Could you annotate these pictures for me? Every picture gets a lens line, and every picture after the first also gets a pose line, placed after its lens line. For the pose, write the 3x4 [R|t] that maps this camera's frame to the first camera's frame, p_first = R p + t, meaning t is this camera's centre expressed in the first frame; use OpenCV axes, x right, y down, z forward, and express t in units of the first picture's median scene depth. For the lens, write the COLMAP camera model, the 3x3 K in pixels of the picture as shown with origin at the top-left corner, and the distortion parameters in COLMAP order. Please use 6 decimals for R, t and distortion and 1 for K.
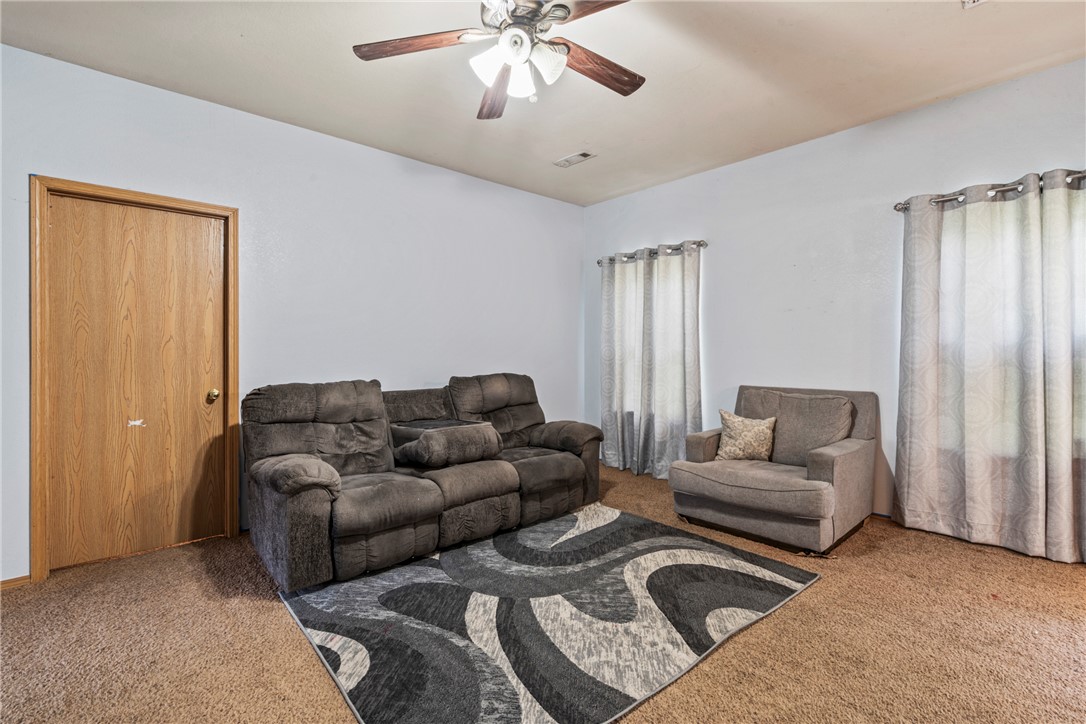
lens RADIAL K [[498.3, 0, 538.4], [0, 498.3, 352.9], [0, 0, 1]] dist [-0.005596, -0.000427]
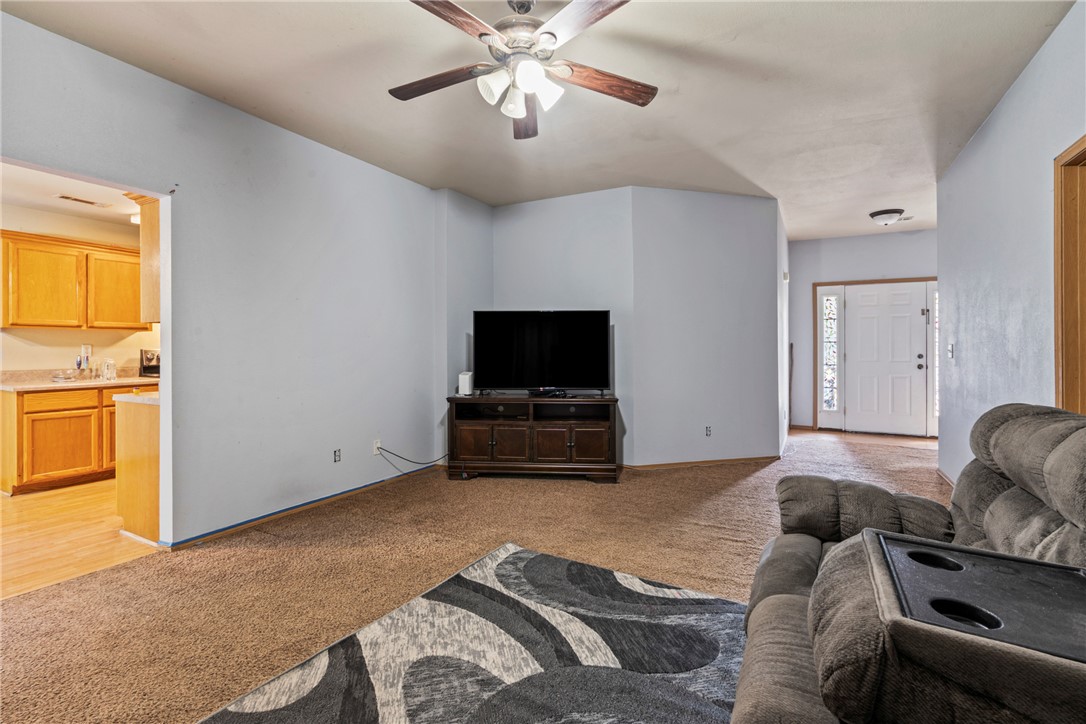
lens RADIAL K [[498.3, 0, 539.0], [0, 498.3, 353.0], [0, 0, 1]] dist [-0.005596, -0.000427]
pose [[-0.946651, 0.005345, -0.322218, 0.254254], [0.002769, 0.999960, 0.008451, -0.003085], [0.322250, 0.007108, -0.946628, 1.861396]]
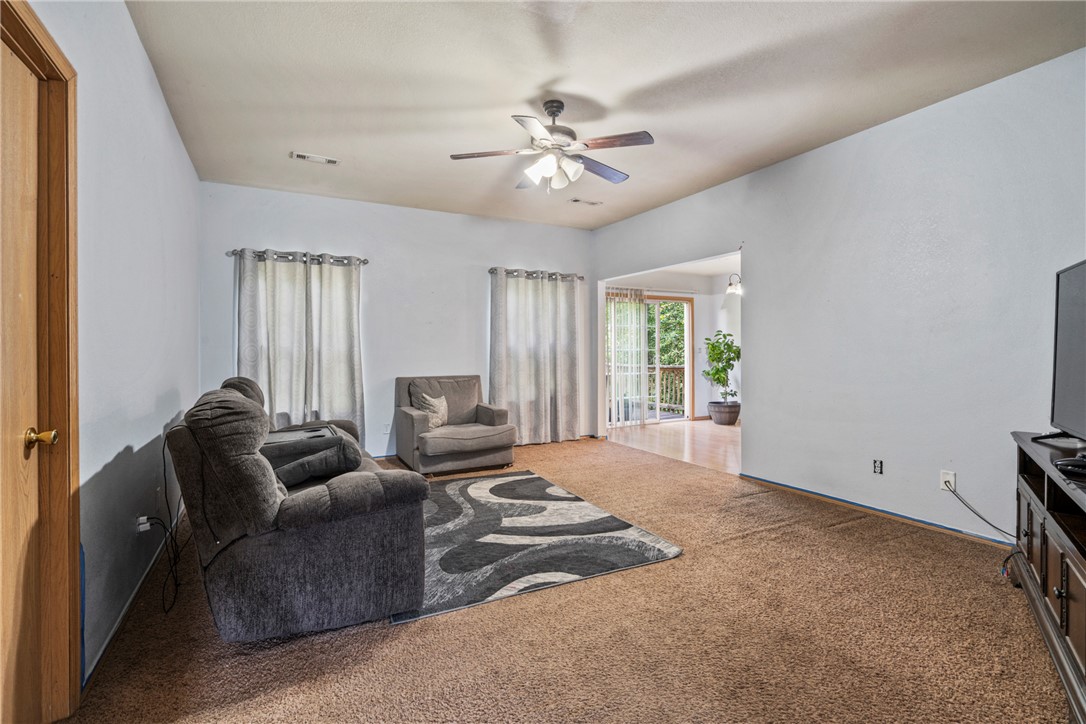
lens RADIAL K [[498.3, 0, 544.2], [0, 498.3, 355.4], [0, 0, 1]] dist [-0.005596, -0.000427]
pose [[0.234326, -0.007520, 0.972129, -1.465106], [0.006495, 0.999960, 0.006170, 0.003623], [-0.972136, 0.004868, 0.234366, 0.592812]]
